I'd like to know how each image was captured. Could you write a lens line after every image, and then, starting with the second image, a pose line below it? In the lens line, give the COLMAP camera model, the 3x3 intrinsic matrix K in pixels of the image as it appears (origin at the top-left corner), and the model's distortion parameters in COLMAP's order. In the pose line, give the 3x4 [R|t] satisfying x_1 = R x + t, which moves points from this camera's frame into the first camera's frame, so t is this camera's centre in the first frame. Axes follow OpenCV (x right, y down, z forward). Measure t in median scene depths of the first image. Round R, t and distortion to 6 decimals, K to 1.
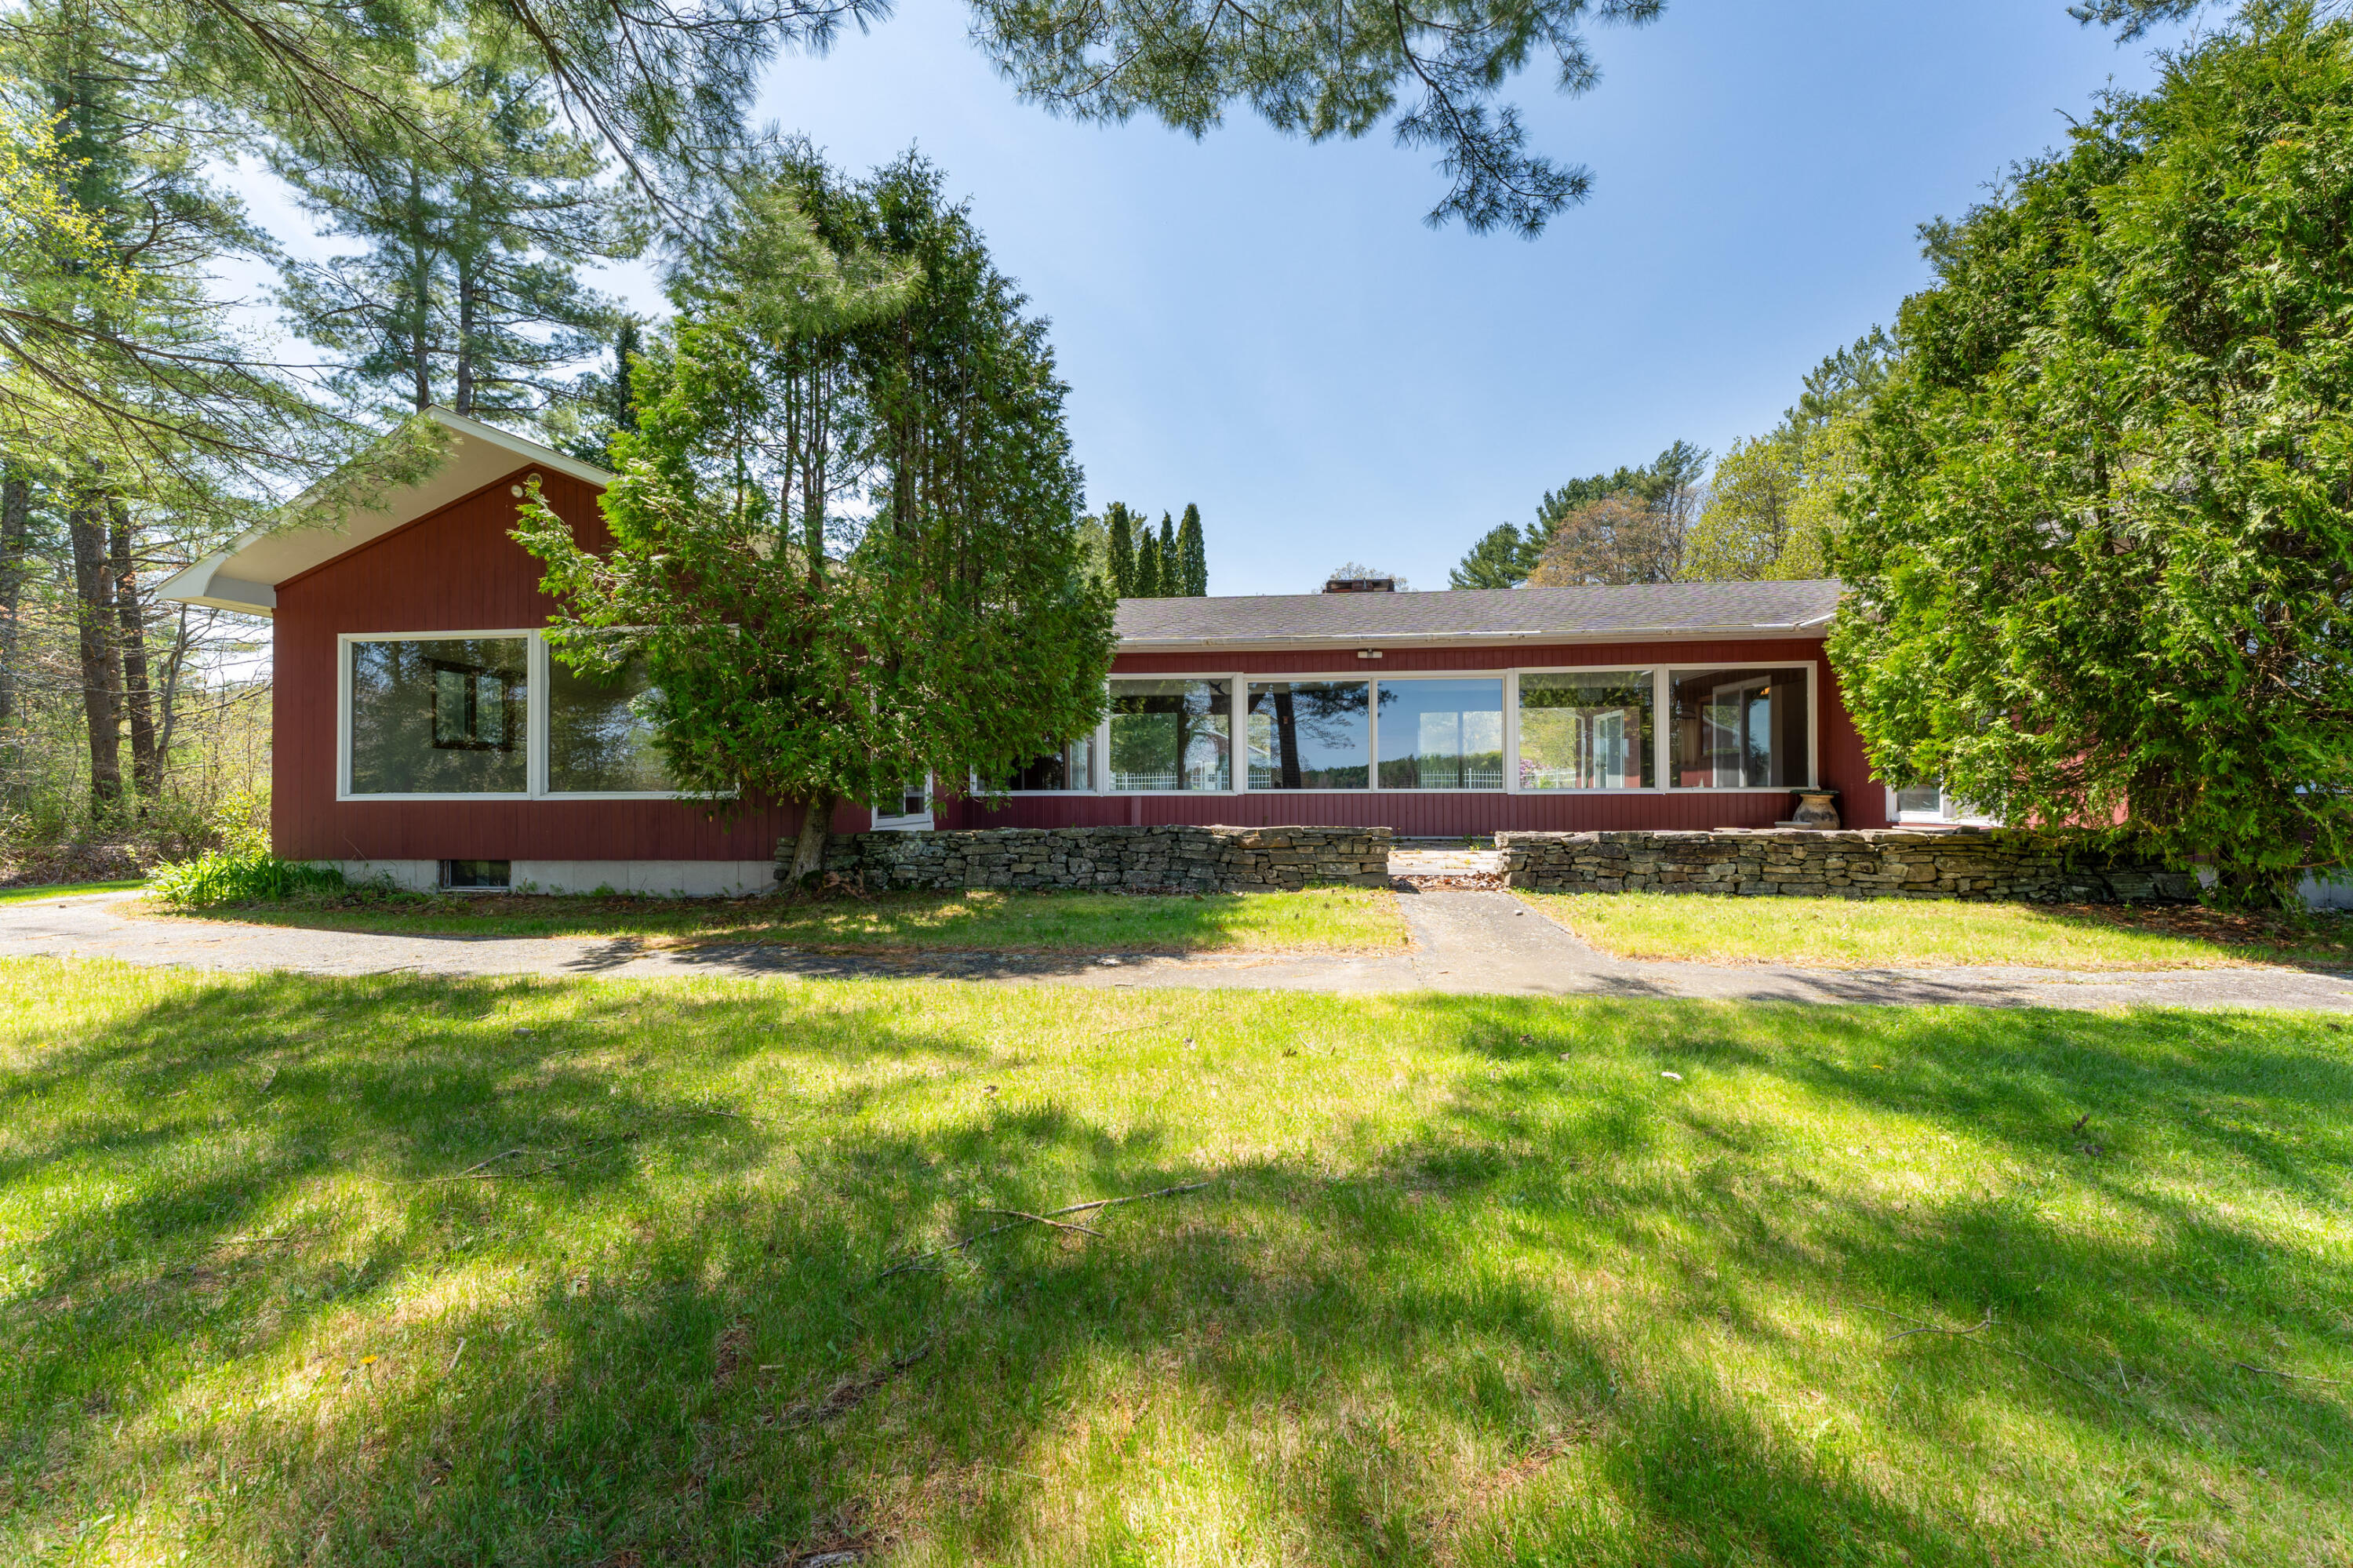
lens RADIAL K [[957.7, 0, 1176.5], [0, 957.7, 784.0], [0, 0, 1]] dist [0.002733, 0.000306]
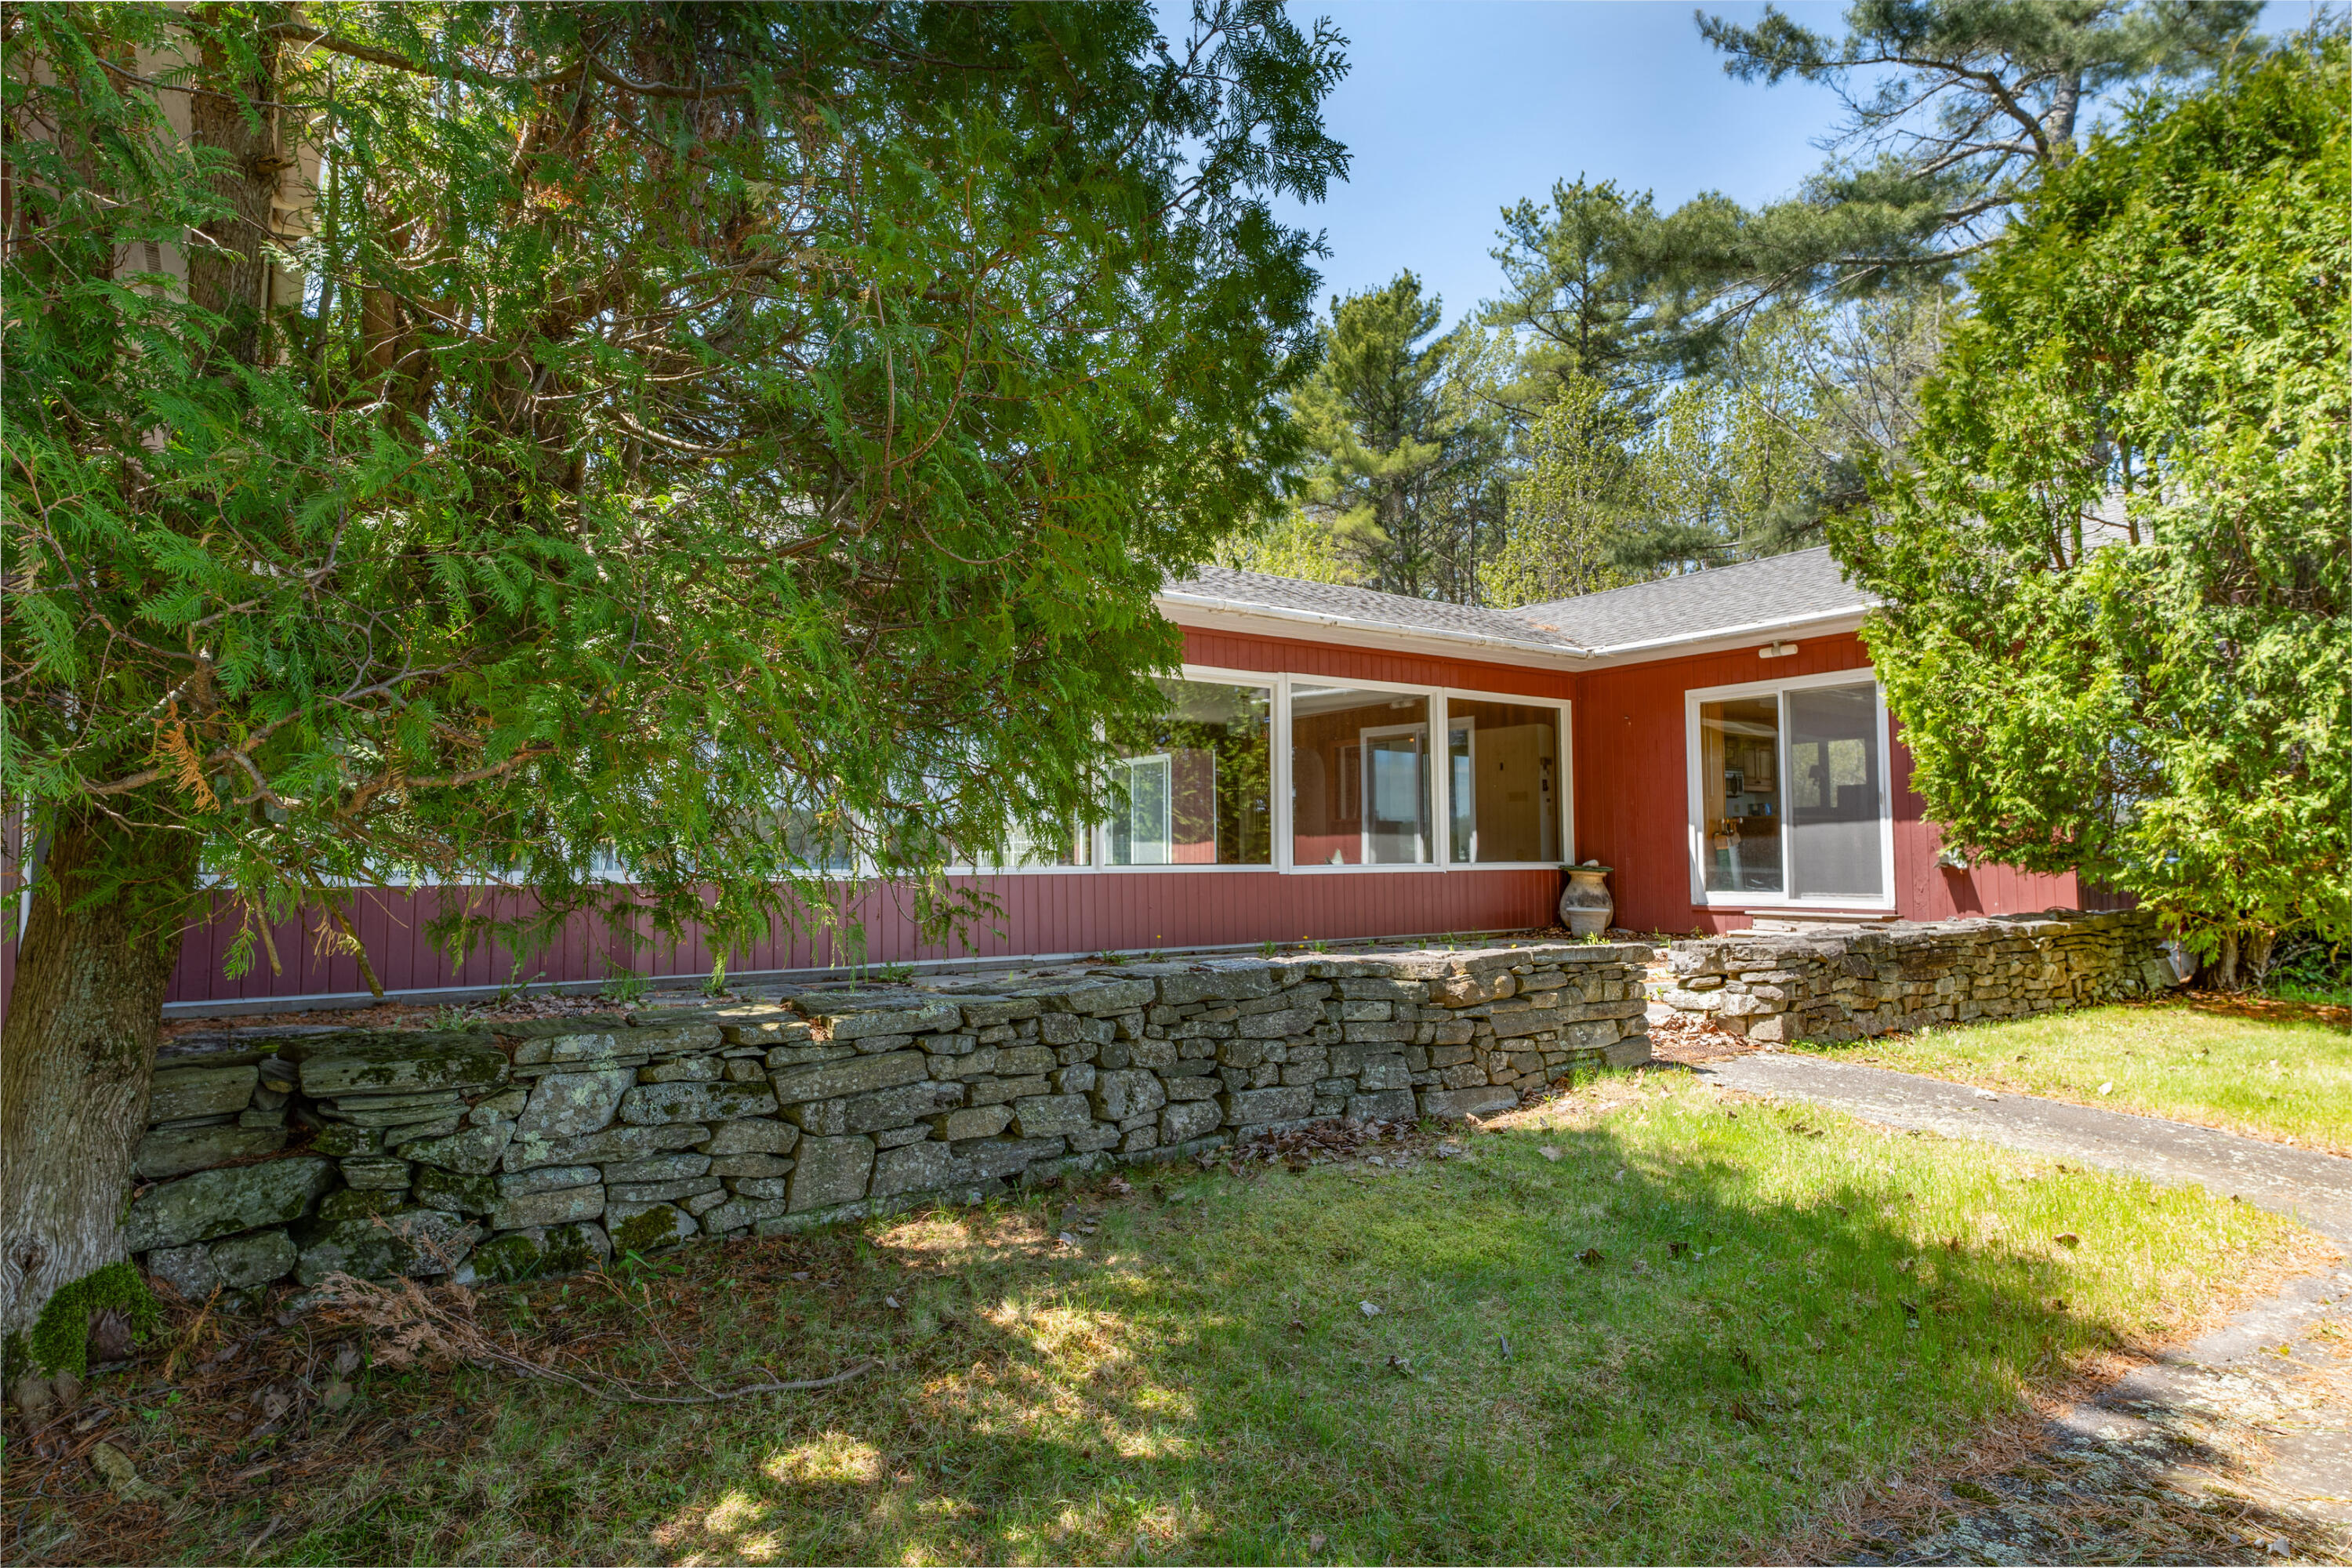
lens RADIAL K [[1287.1, 0, 1176.0], [0, 1287.1, 784.0], [0, 0, 1]] dist [-0.000954, -0.000113]
pose [[0.741484, 0.038983, 0.669837, -0.398460], [-0.000874, 0.998366, -0.057136, 0.000941], [-0.670969, 0.041780, 0.740307, 0.638815]]
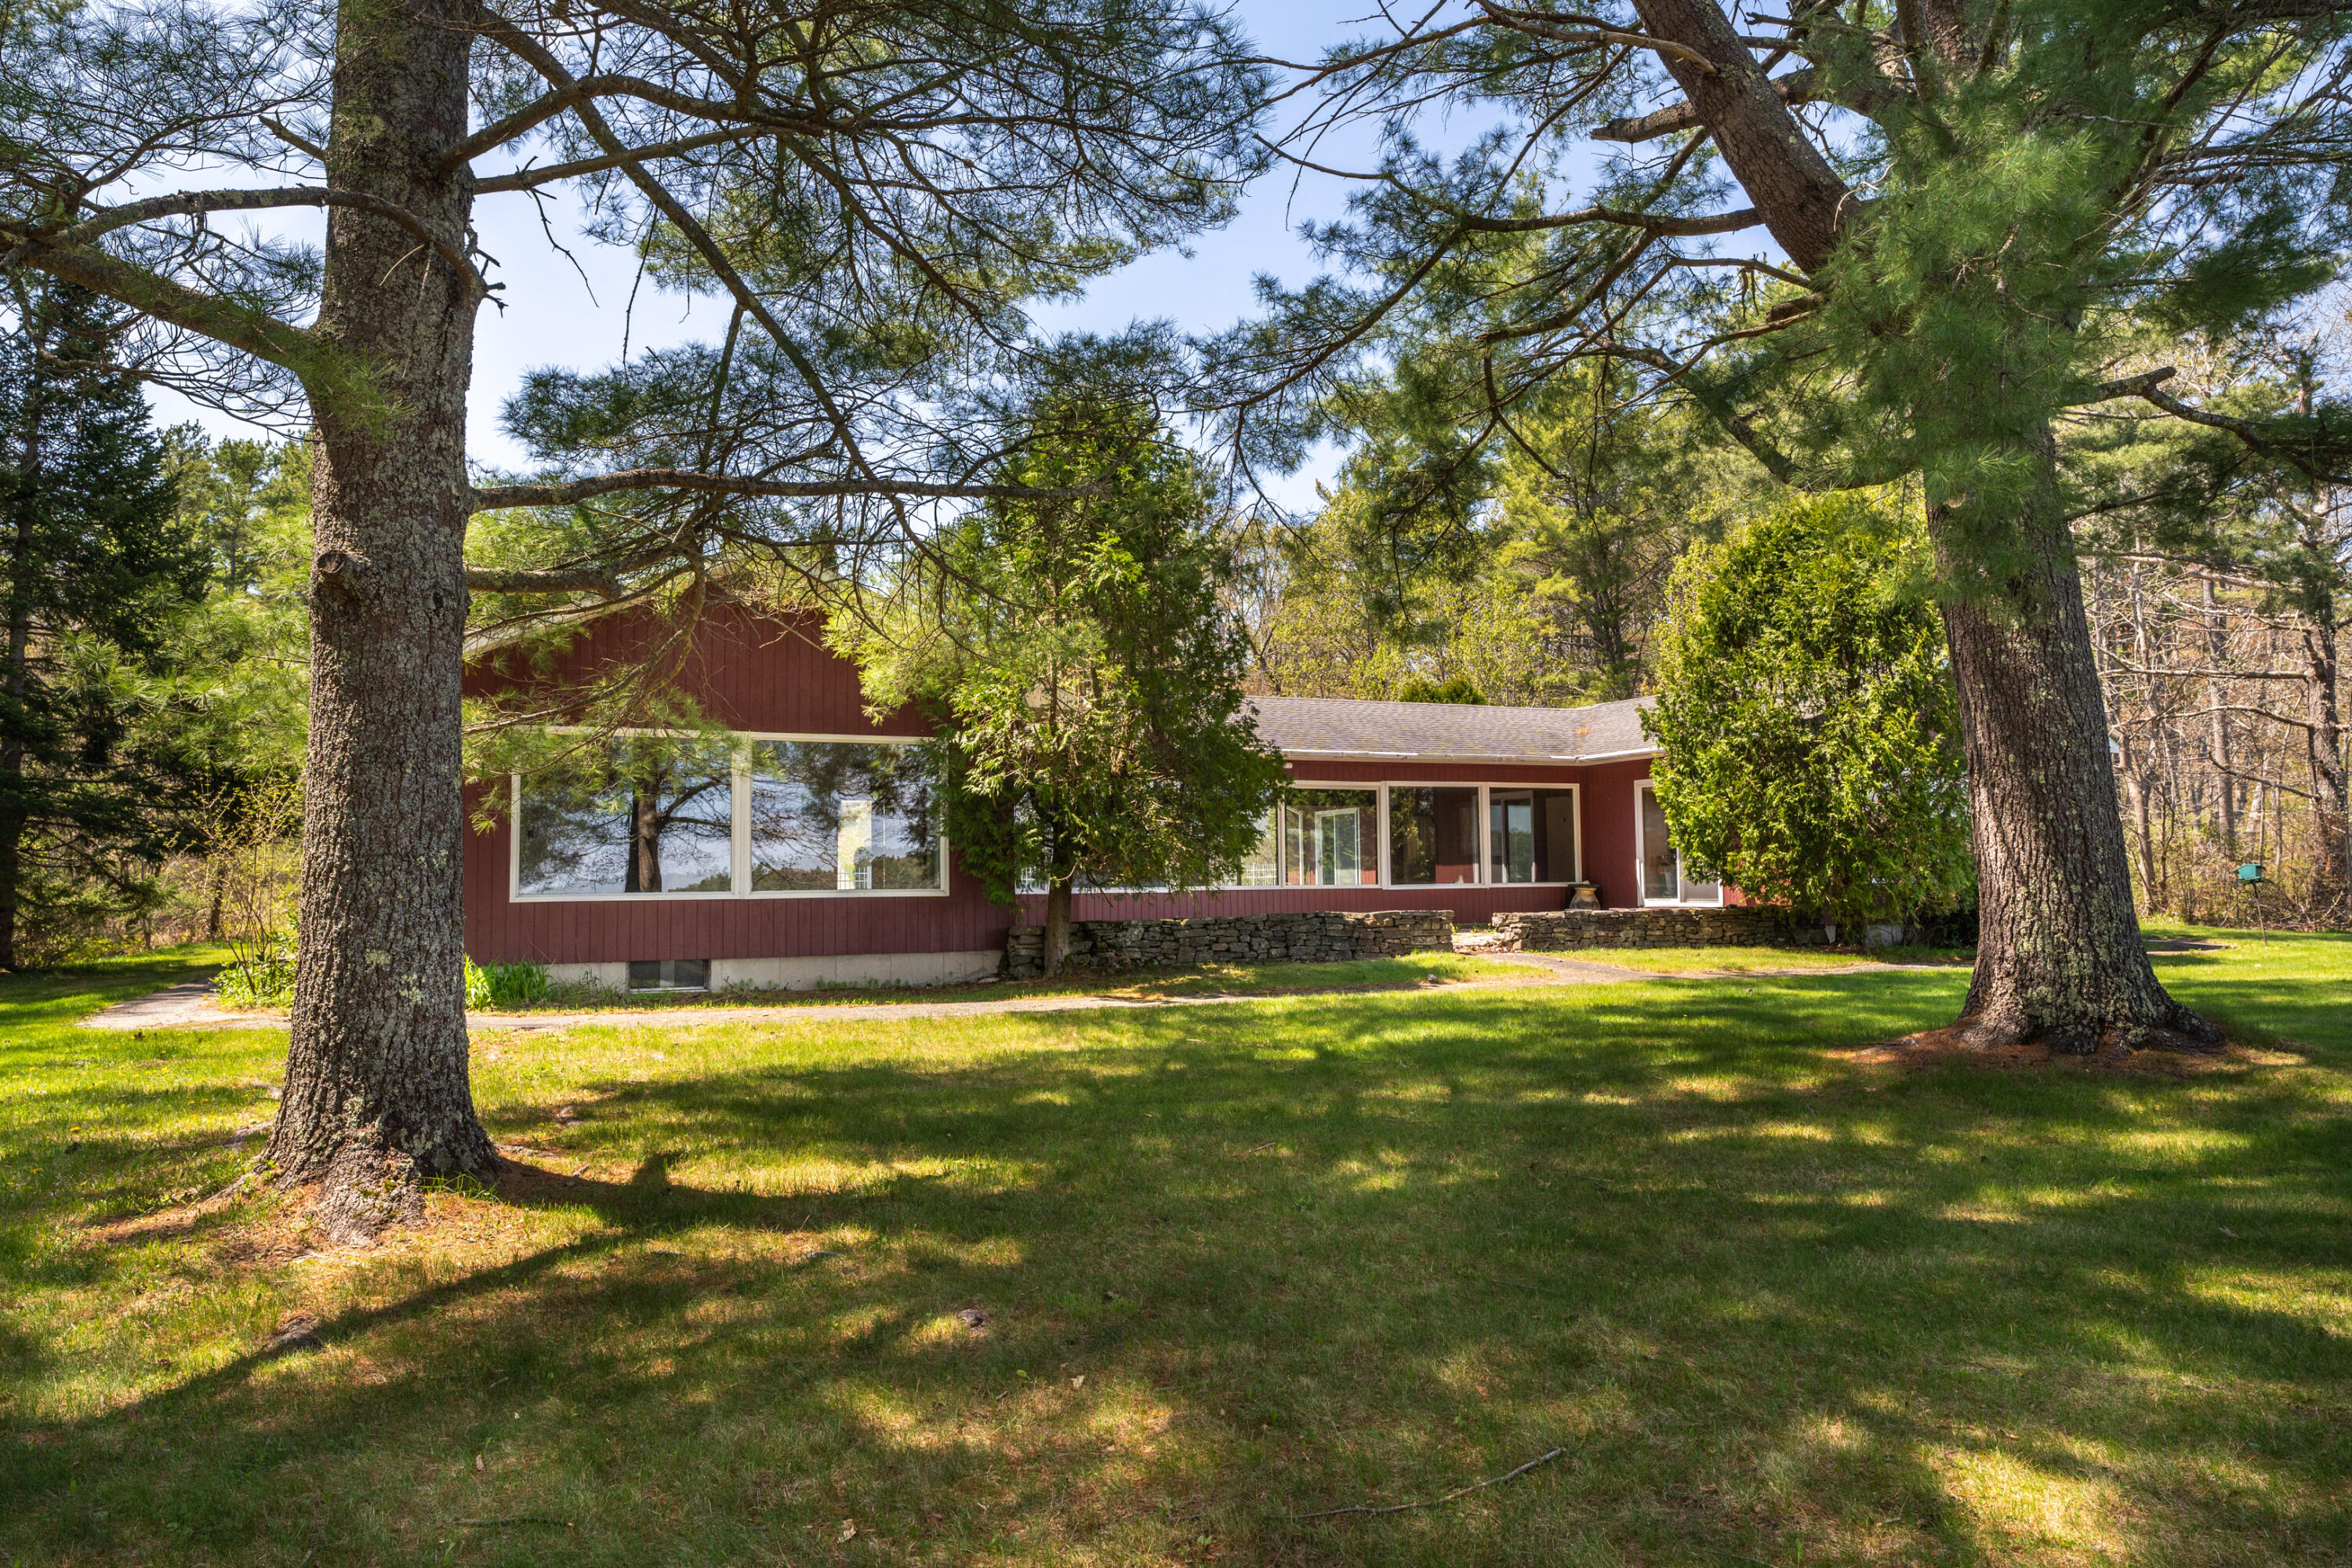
lens RADIAL K [[1599.7, 0, 1176.0], [0, 1599.7, 784.0], [0, 0, 1]] dist [0.003091, 0.000763]
pose [[0.854697, 0.026247, 0.518462, -1.320497], [0.005426, 0.998215, -0.059480, -0.003174], [-0.519098, 0.053651, 0.853029, -0.800326]]
